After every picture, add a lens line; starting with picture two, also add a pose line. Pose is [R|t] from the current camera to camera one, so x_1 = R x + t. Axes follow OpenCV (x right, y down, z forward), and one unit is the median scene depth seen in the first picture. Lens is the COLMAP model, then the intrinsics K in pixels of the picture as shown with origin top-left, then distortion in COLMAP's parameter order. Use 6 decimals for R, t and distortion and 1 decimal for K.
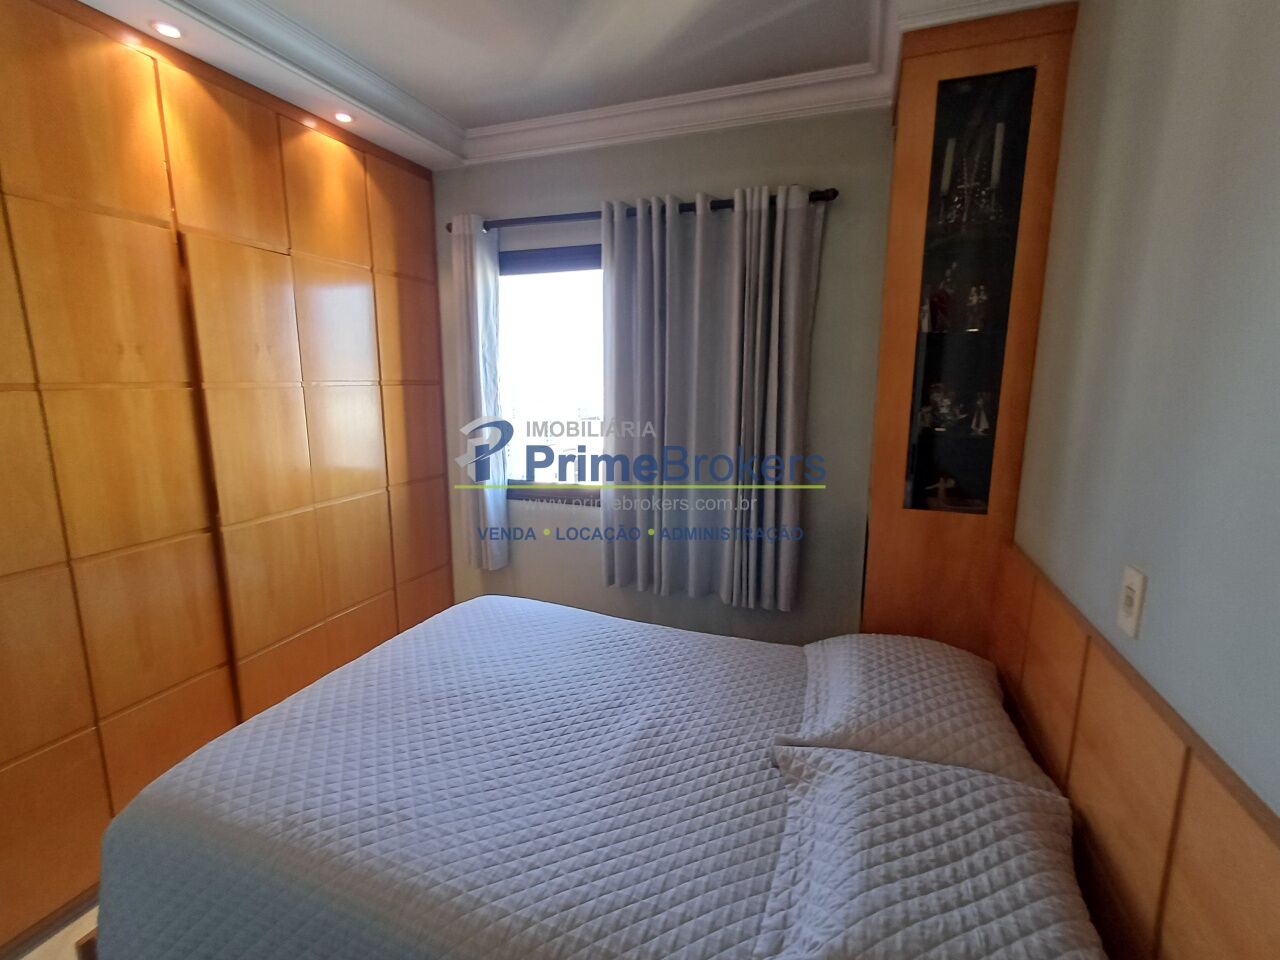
lens RADIAL K [[597.7, 0, 626.2], [0, 597.7, 483.9], [0, 0, 1]] dist [0.004004, 0.000983]
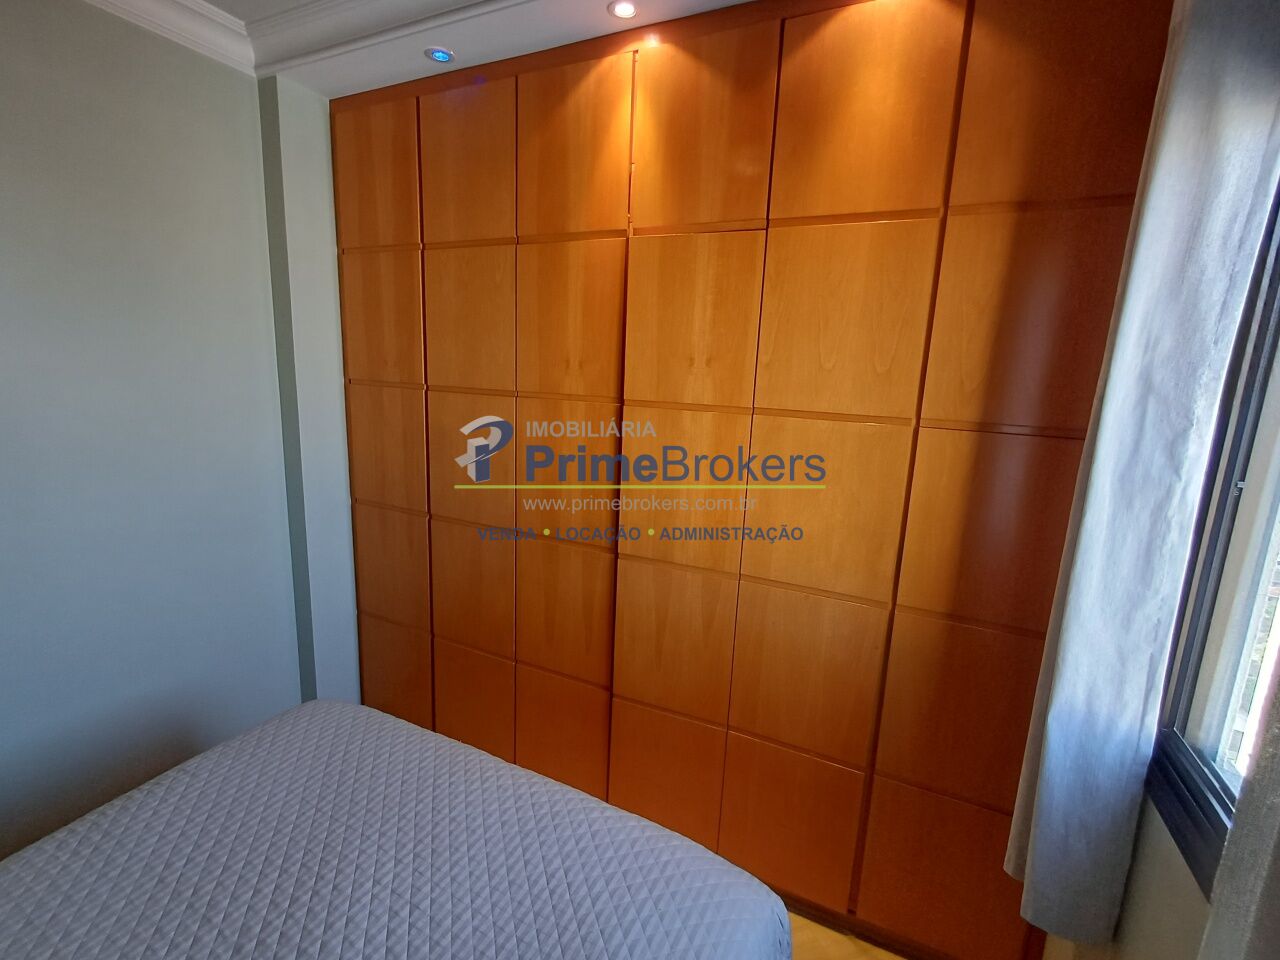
lens RADIAL K [[583.8, 0, 633.2], [0, 583.8, 477.0], [0, 0, 1]] dist [0.001700, 0.005061]
pose [[-0.078617, 0.180282, -0.980468, 0.181874], [-0.217536, 0.956709, 0.193356, -0.212256], [0.972881, 0.228488, -0.035996, 0.985156]]
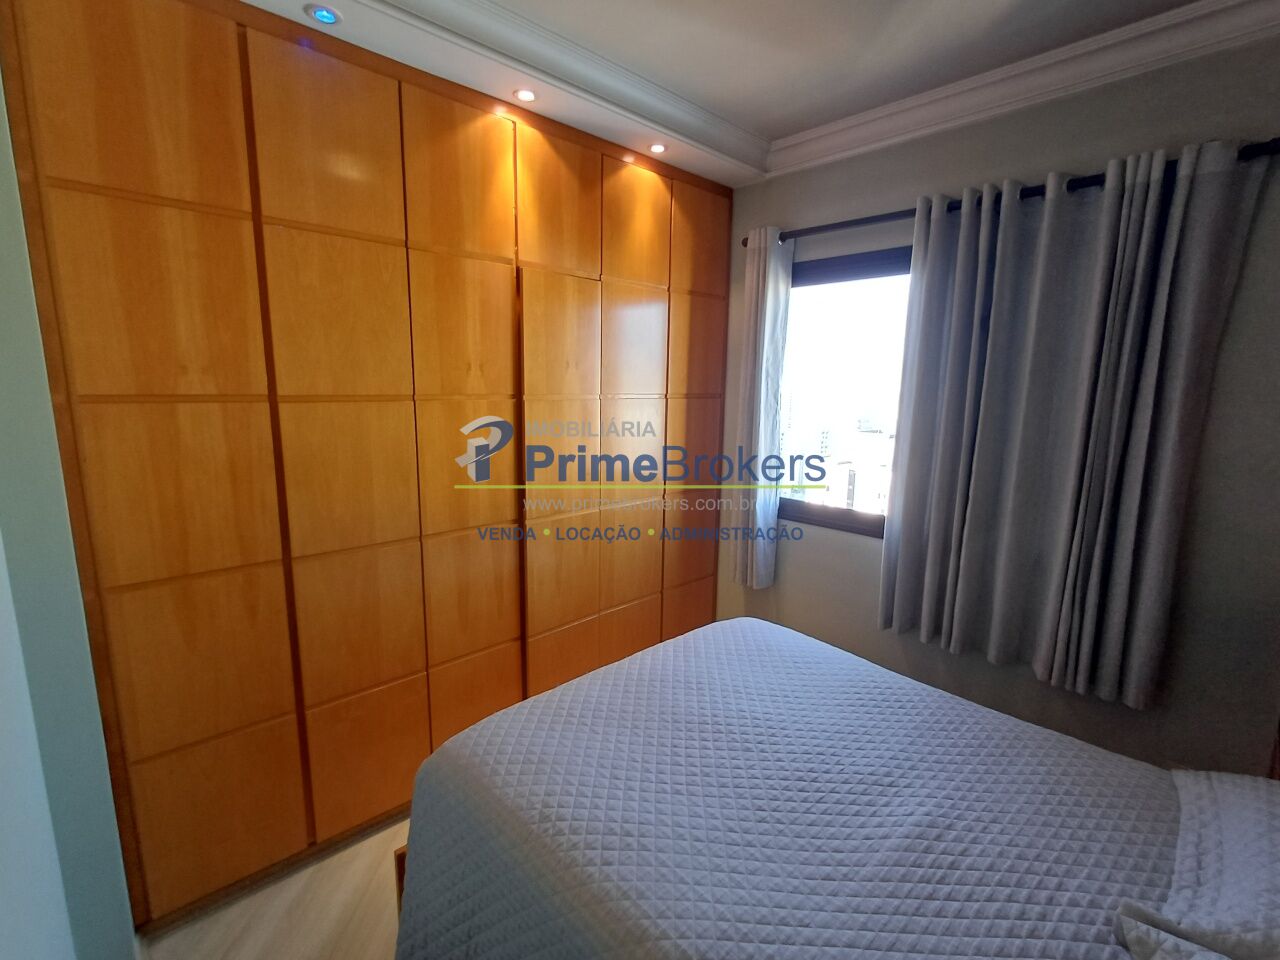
lens RADIAL K [[583.8, 0, 633.2], [0, 583.8, 477.0], [0, 0, 1]] dist [0.001700, 0.005061]
pose [[0.900400, 0.082613, -0.427147, -0.018902], [-0.091369, 0.995817, -0.000004, -0.027536], [0.425360, 0.039032, 0.904182, 0.068505]]
